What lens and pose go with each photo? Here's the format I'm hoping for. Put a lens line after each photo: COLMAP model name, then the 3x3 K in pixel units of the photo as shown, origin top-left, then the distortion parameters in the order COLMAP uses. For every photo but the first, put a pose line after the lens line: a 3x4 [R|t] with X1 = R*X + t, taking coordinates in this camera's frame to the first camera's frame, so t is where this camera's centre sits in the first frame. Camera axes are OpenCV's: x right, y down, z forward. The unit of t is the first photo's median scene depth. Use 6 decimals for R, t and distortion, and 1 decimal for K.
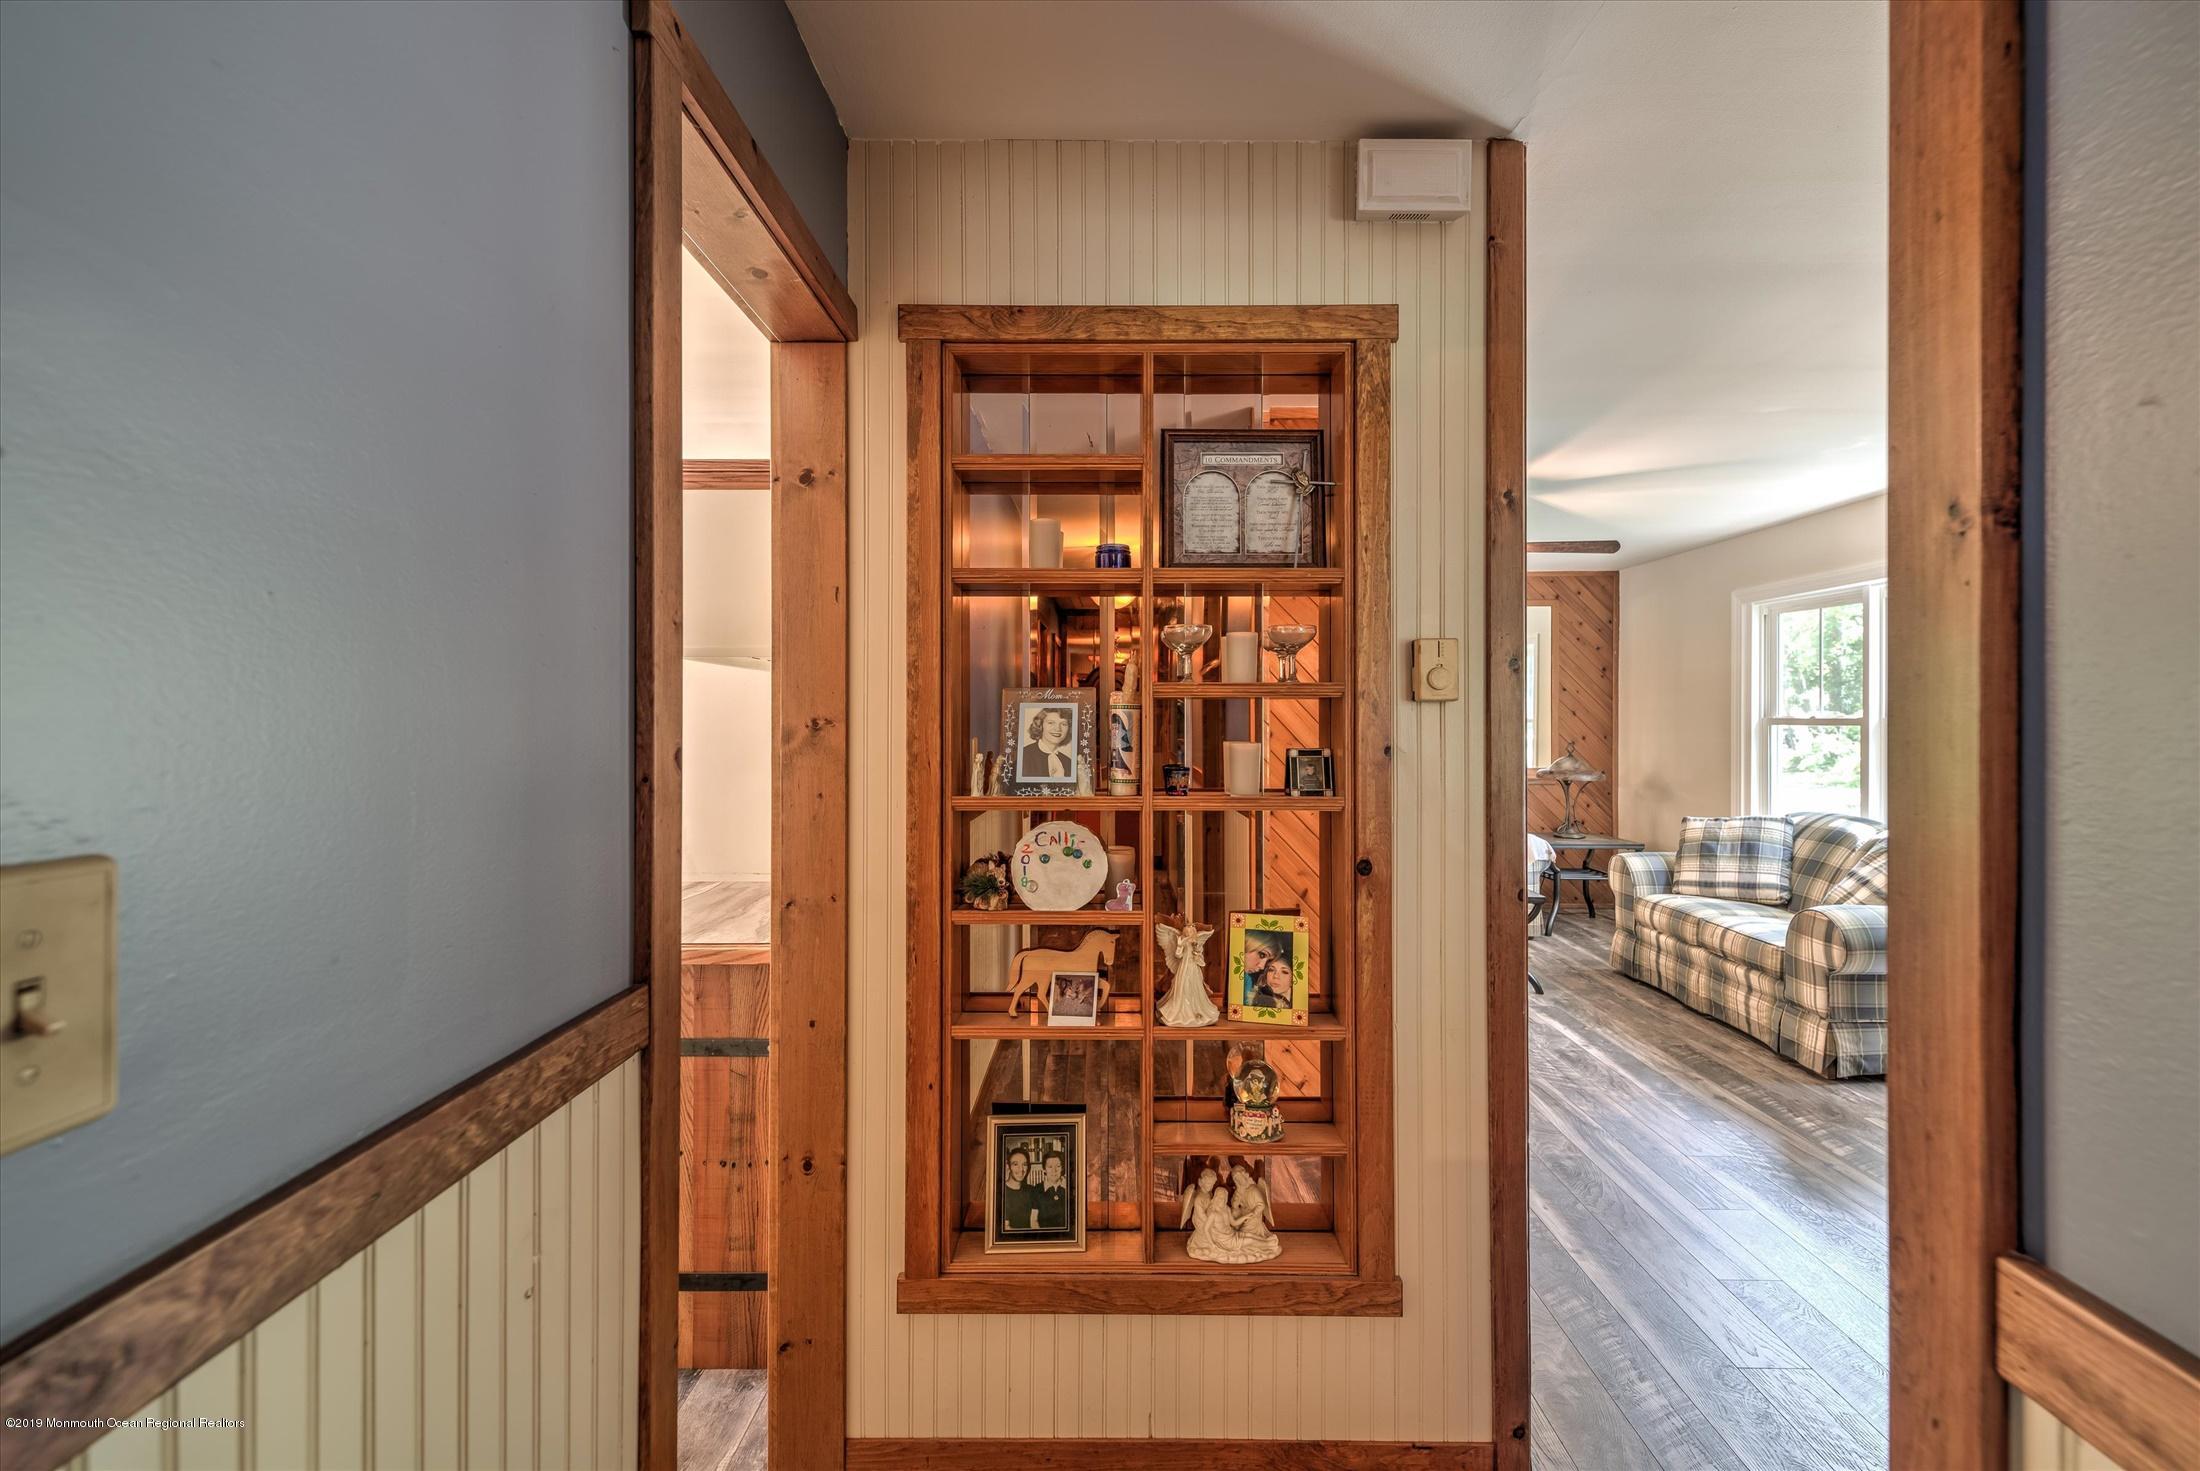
lens RADIAL K [[948.6, 0, 1088.7], [0, 948.6, 717.4], [0, 0, 1]] dist [0.002118, 0.000199]
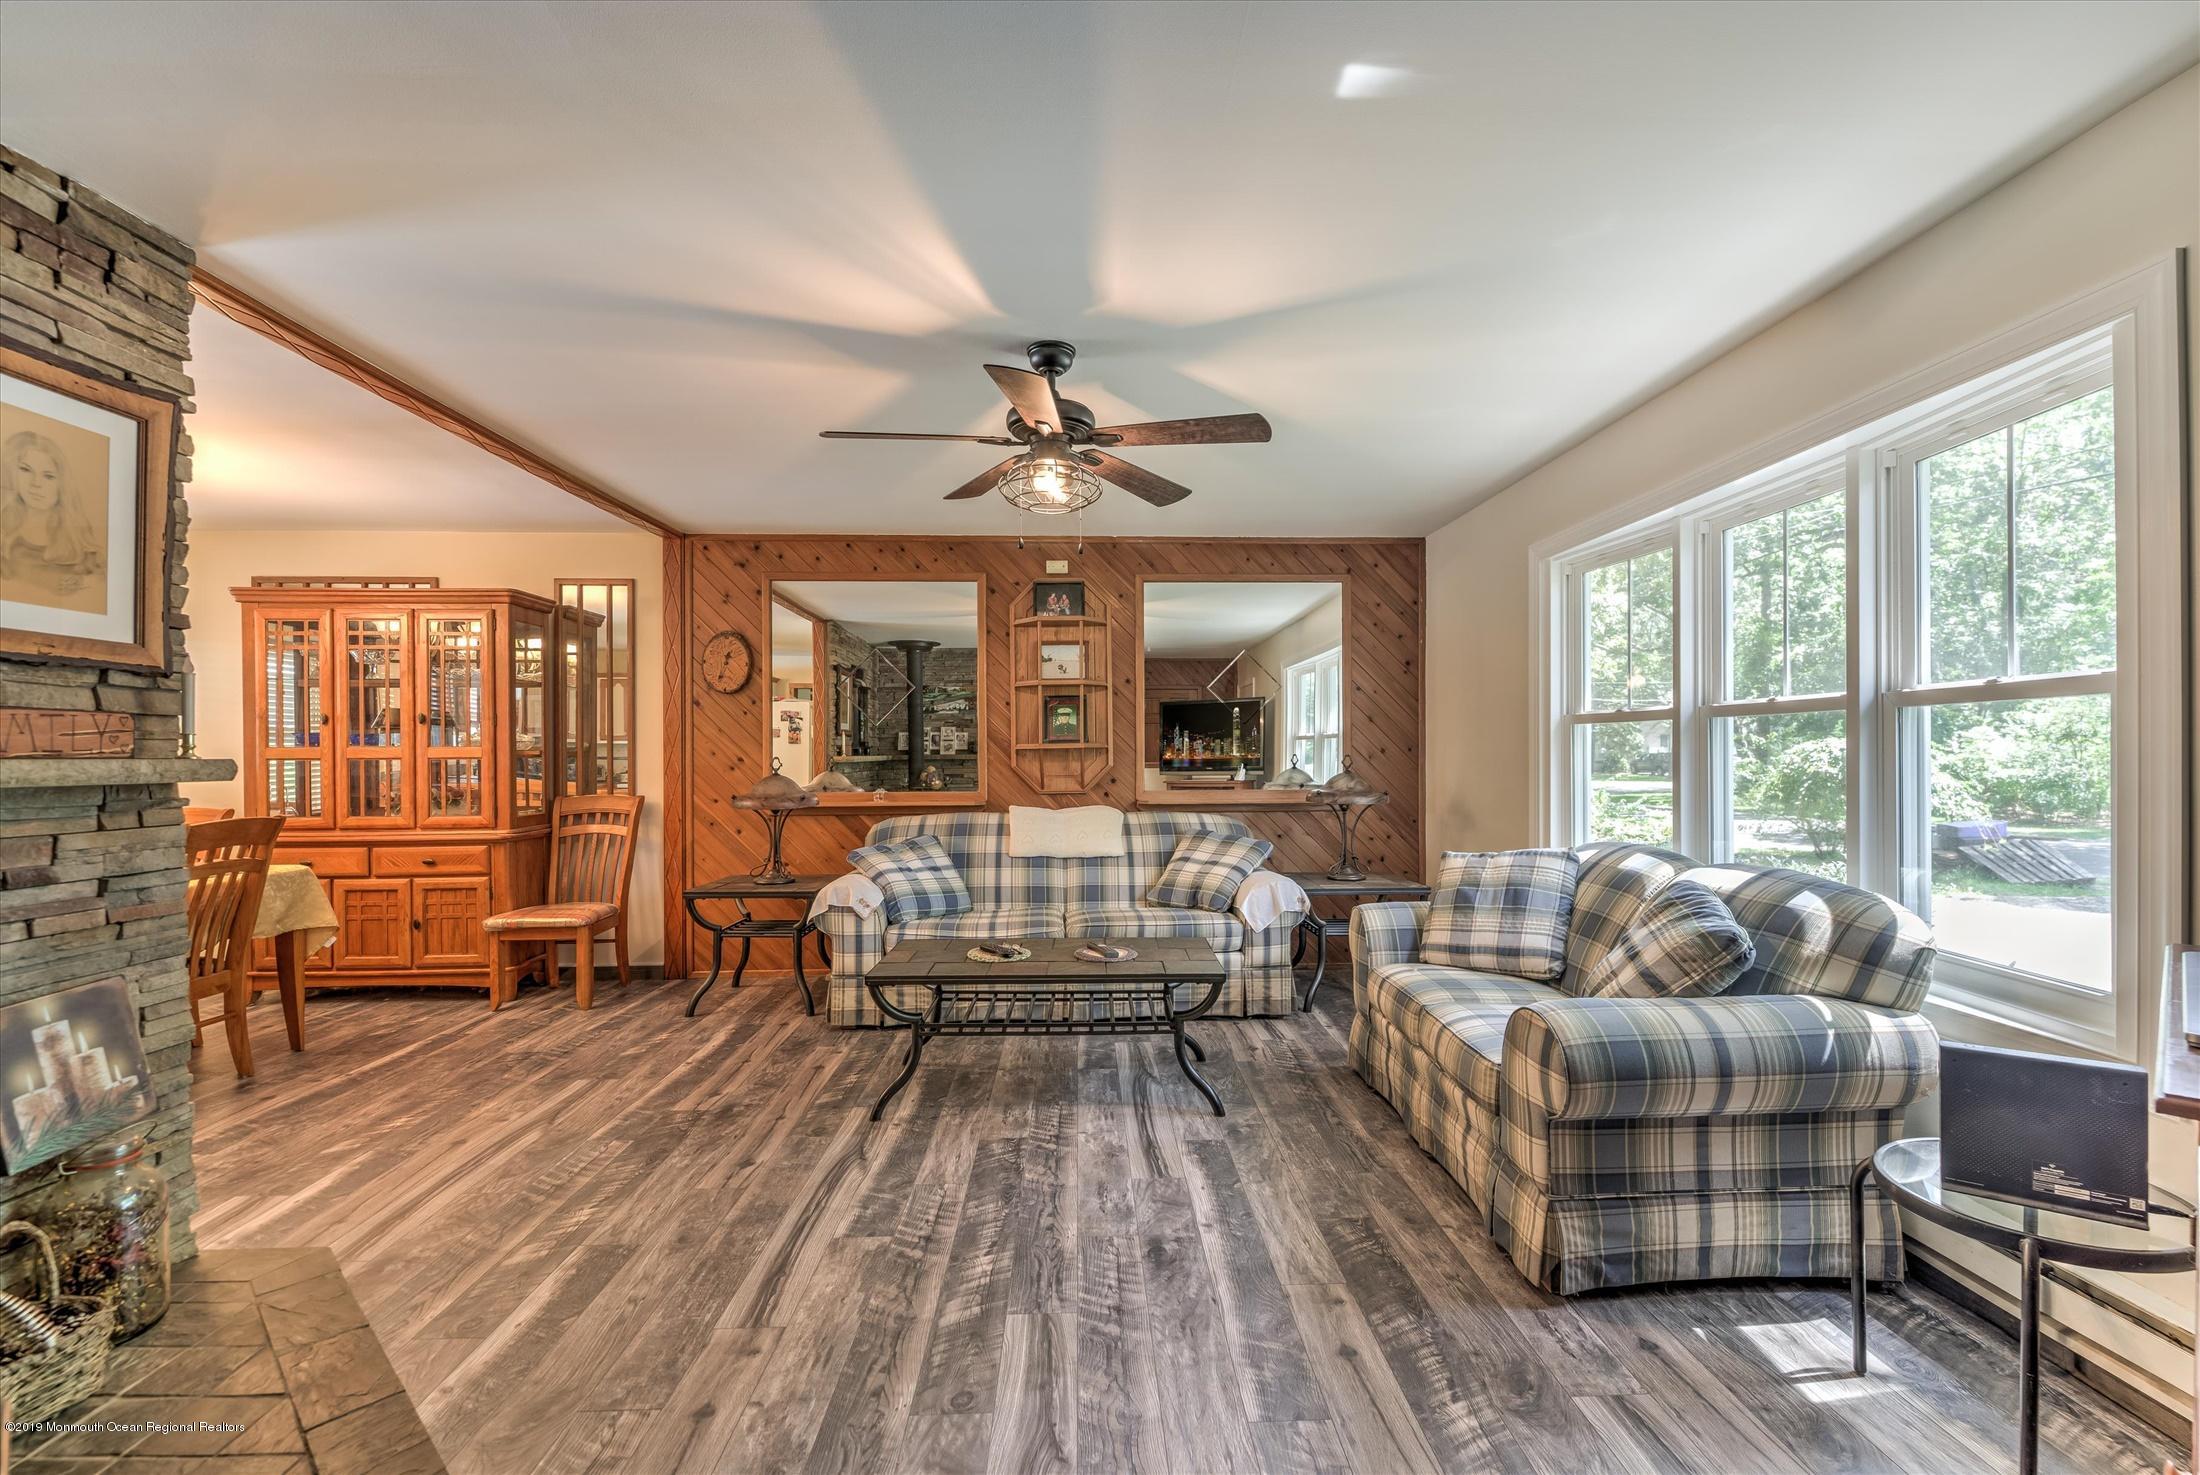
lens RADIAL K [[948.6, 0, 1115.0], [0, 948.6, 756.2], [0, 0, 1]] dist [0.002118, 0.000199]
pose [[0.998494, -0.010370, 0.053880, 0.373471], [0.010097, 0.999935, 0.005337, 0.029012], [-0.053932, -0.004785, 0.998533, 0.329907]]
